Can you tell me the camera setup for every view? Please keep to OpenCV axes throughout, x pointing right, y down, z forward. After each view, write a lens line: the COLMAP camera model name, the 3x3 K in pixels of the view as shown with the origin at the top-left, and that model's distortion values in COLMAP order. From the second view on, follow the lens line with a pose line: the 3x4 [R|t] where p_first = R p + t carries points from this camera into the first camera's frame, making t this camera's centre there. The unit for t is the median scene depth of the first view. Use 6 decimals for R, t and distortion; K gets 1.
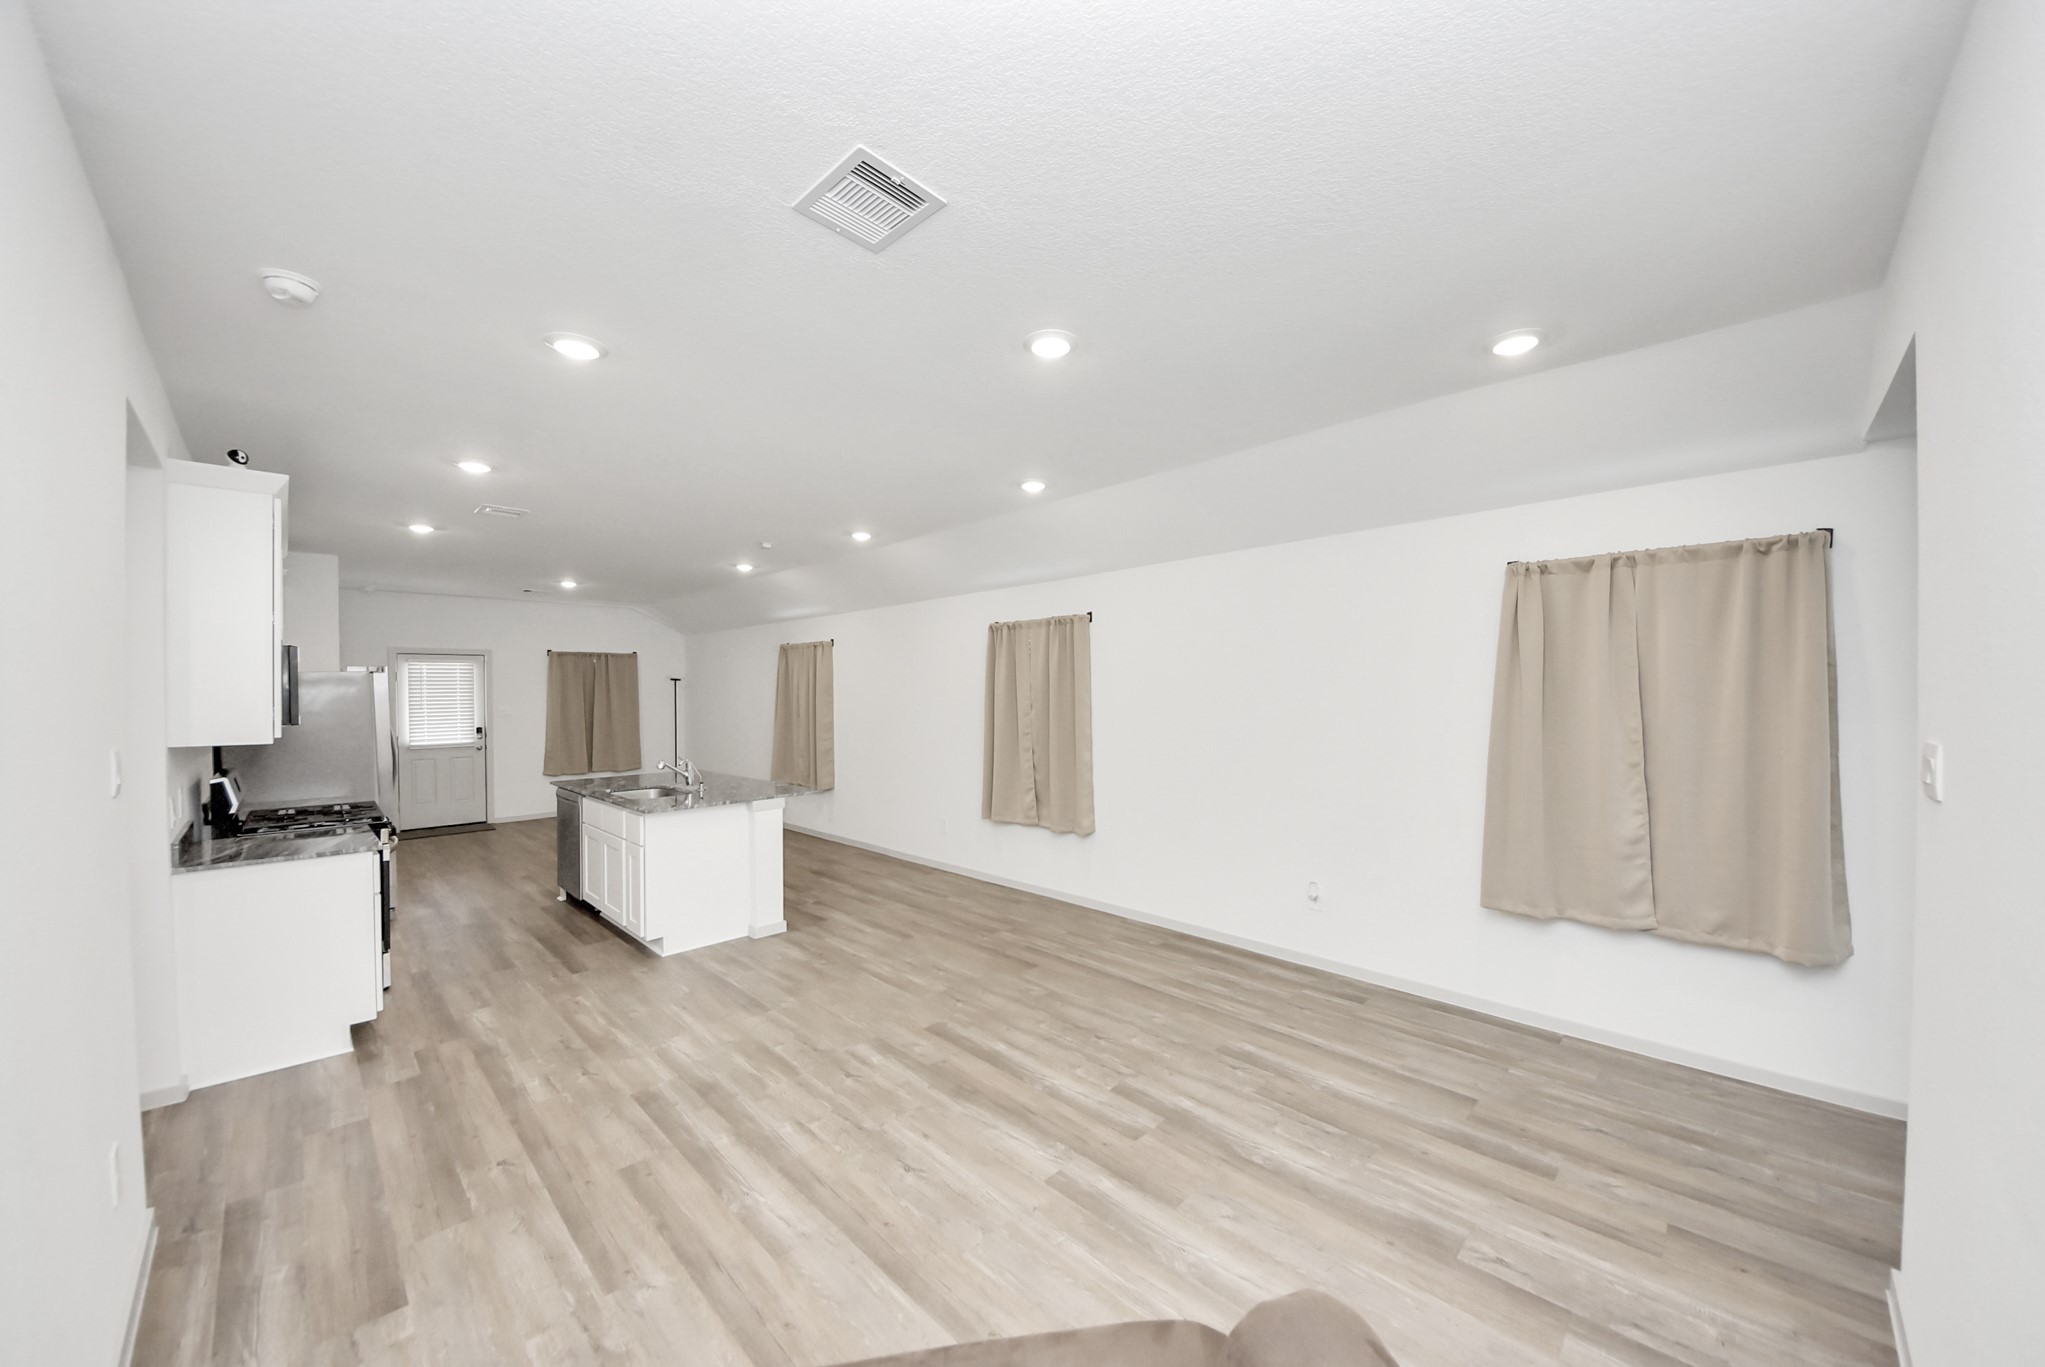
lens RADIAL K [[733.4, 0, 1042.5], [0, 733.4, 690.5], [0, 0, 1]] dist [0.013025, -0.007790]
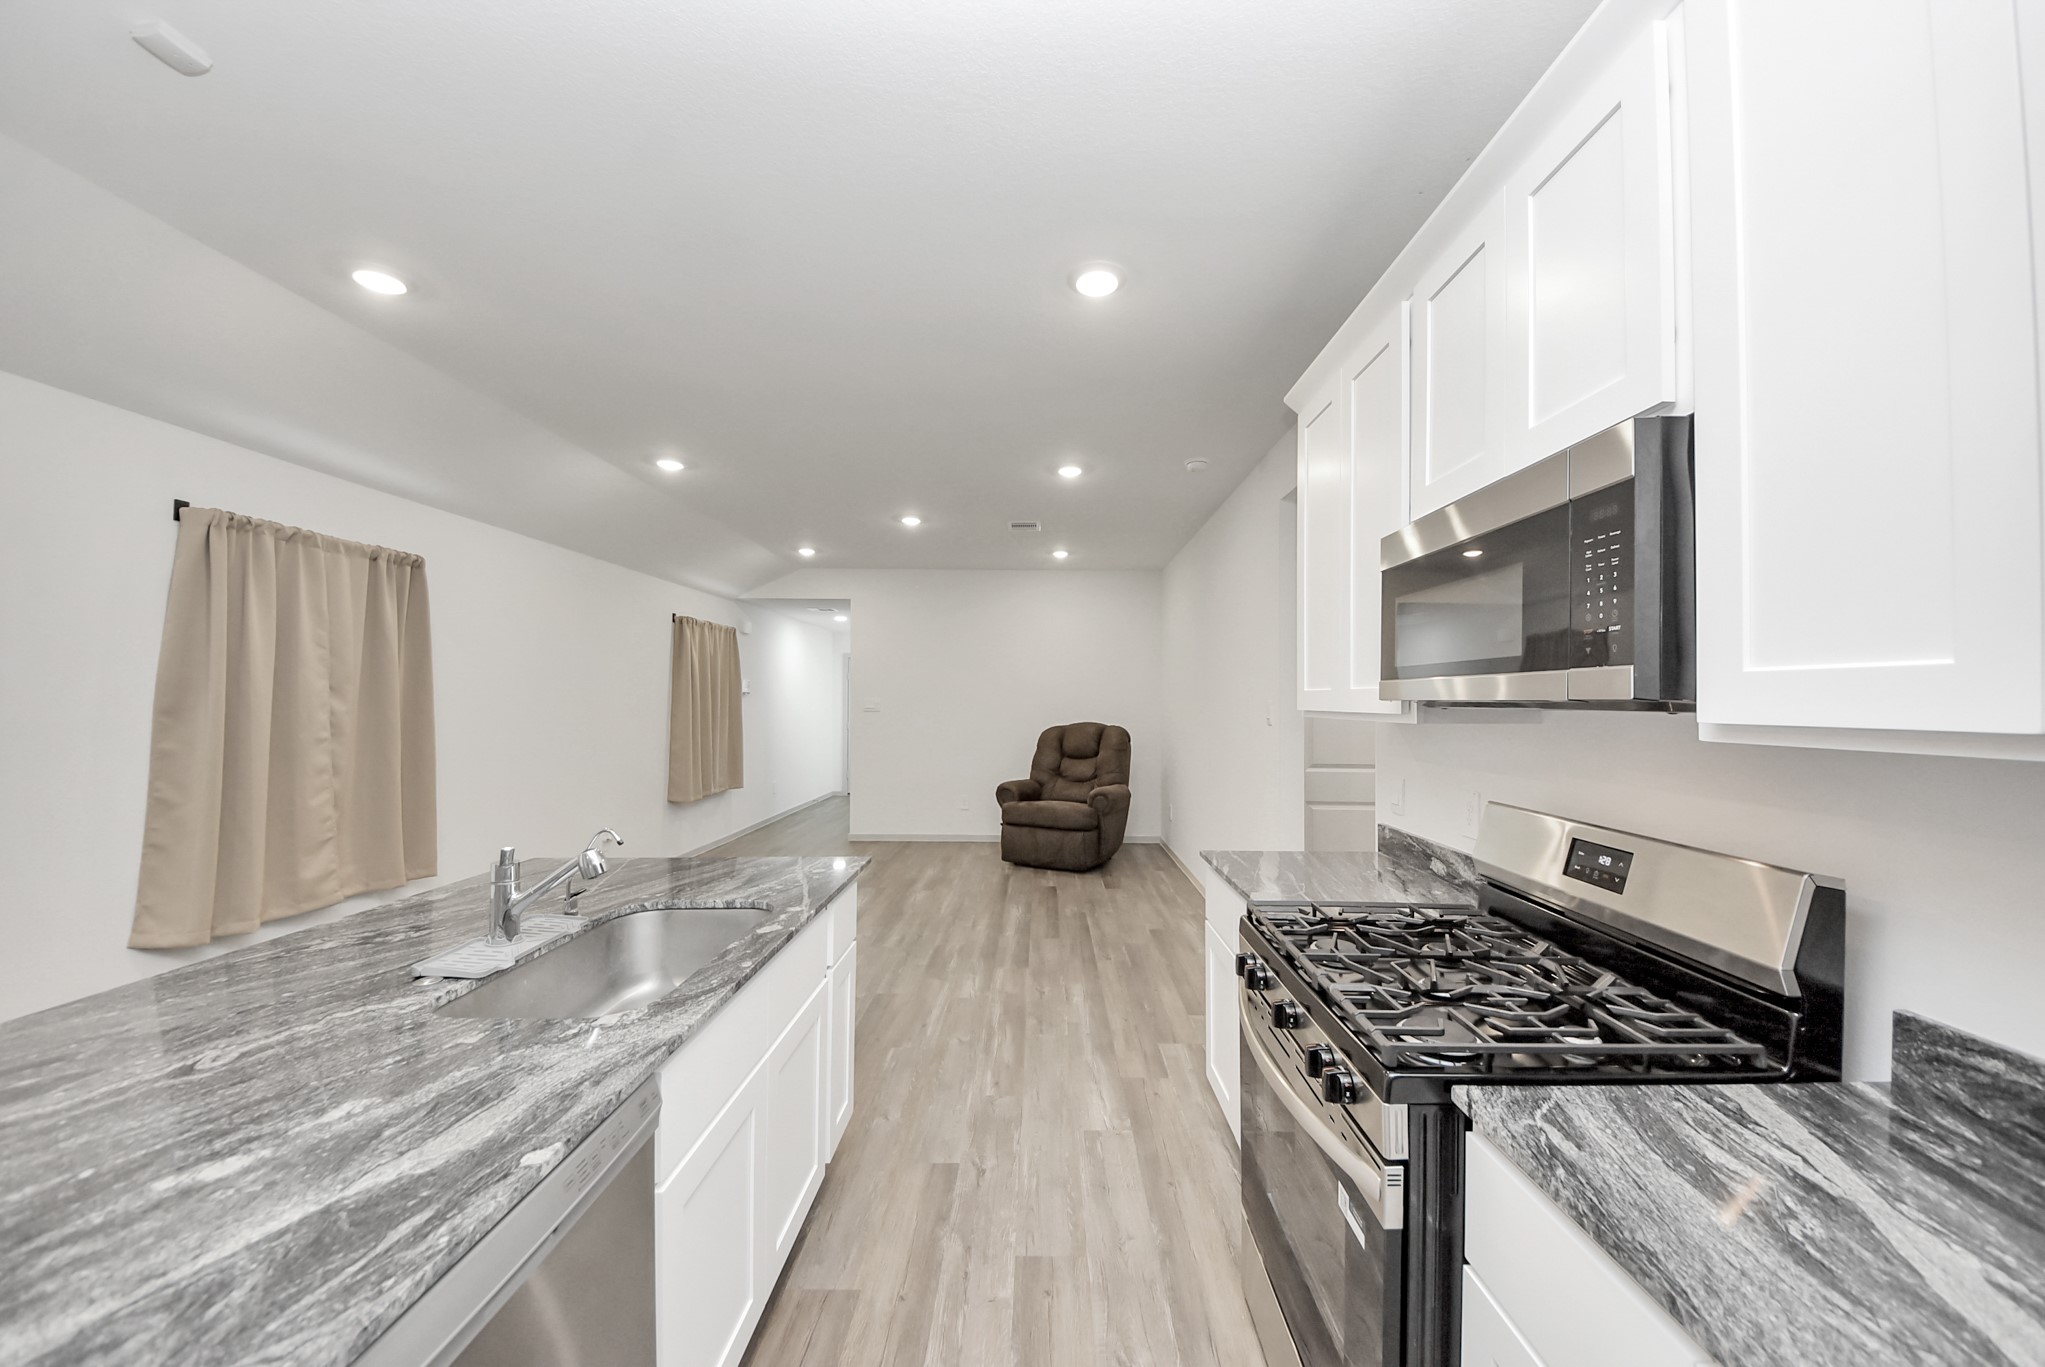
lens RADIAL K [[733.4, 0, 1046.4], [0, 733.4, 707.1], [0, 0, 1]] dist [0.013025, -0.007790]
pose [[-0.701700, -0.003232, 0.712465, -0.925576], [0.002543, 0.999972, 0.007042, 0.037102], [-0.712468, 0.006753, -0.701672, 1.153883]]
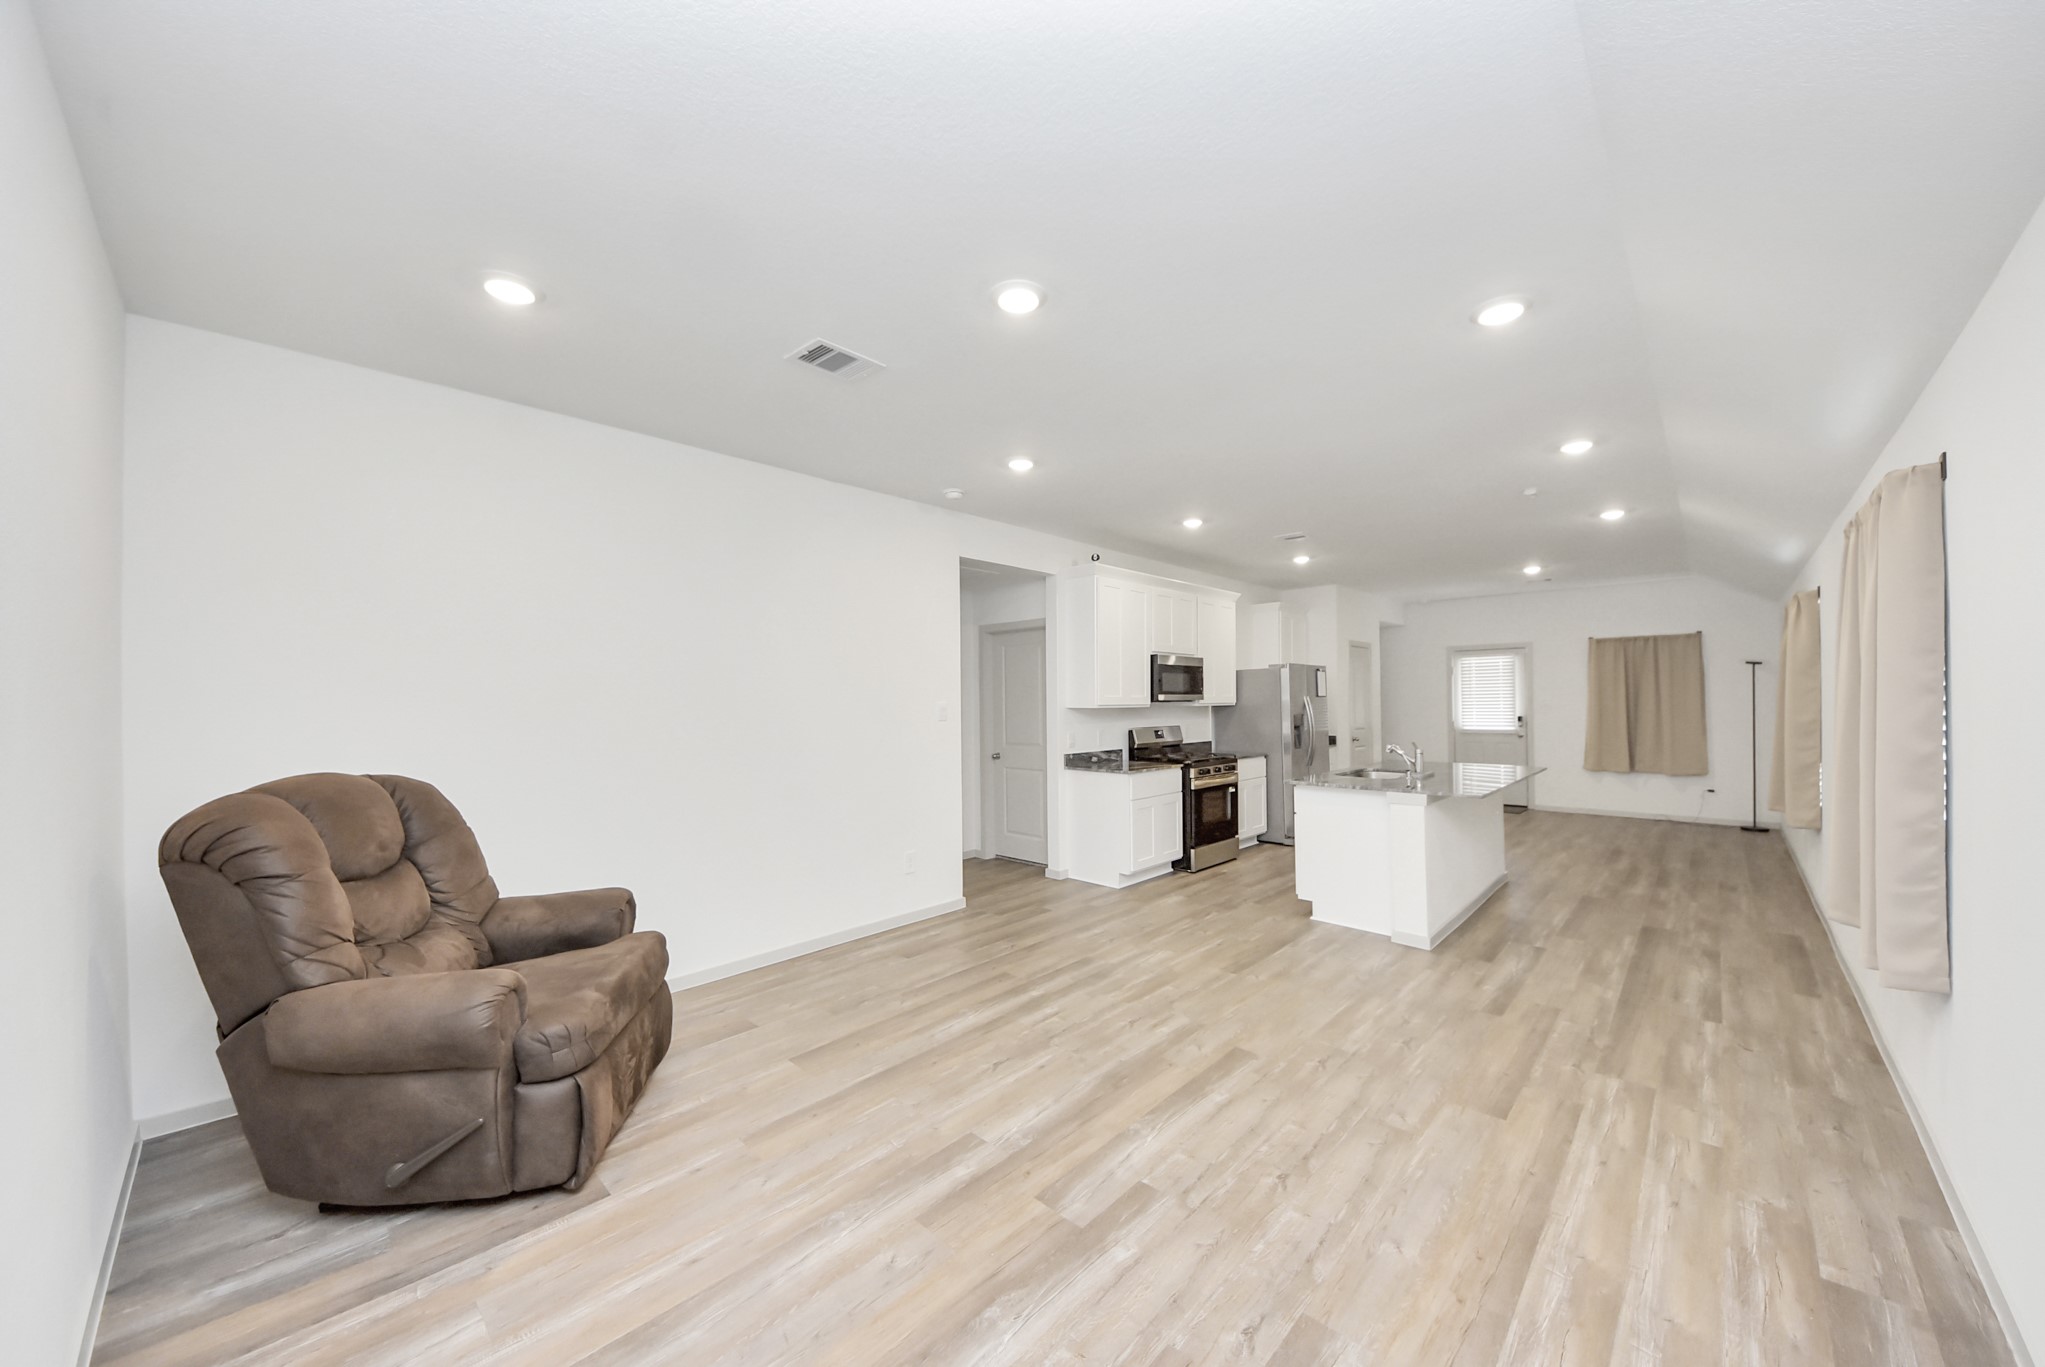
lens RADIAL K [[733.4, 0, 1041.7], [0, 733.4, 687.1], [0, 0, 1]] dist [0.013025, -0.007790]
pose [[0.018224, -0.005084, -0.999821, 0.518124], [0.004122, 0.999979, -0.005010, 0.021004], [0.999825, -0.004030, 0.018244, 0.535998]]
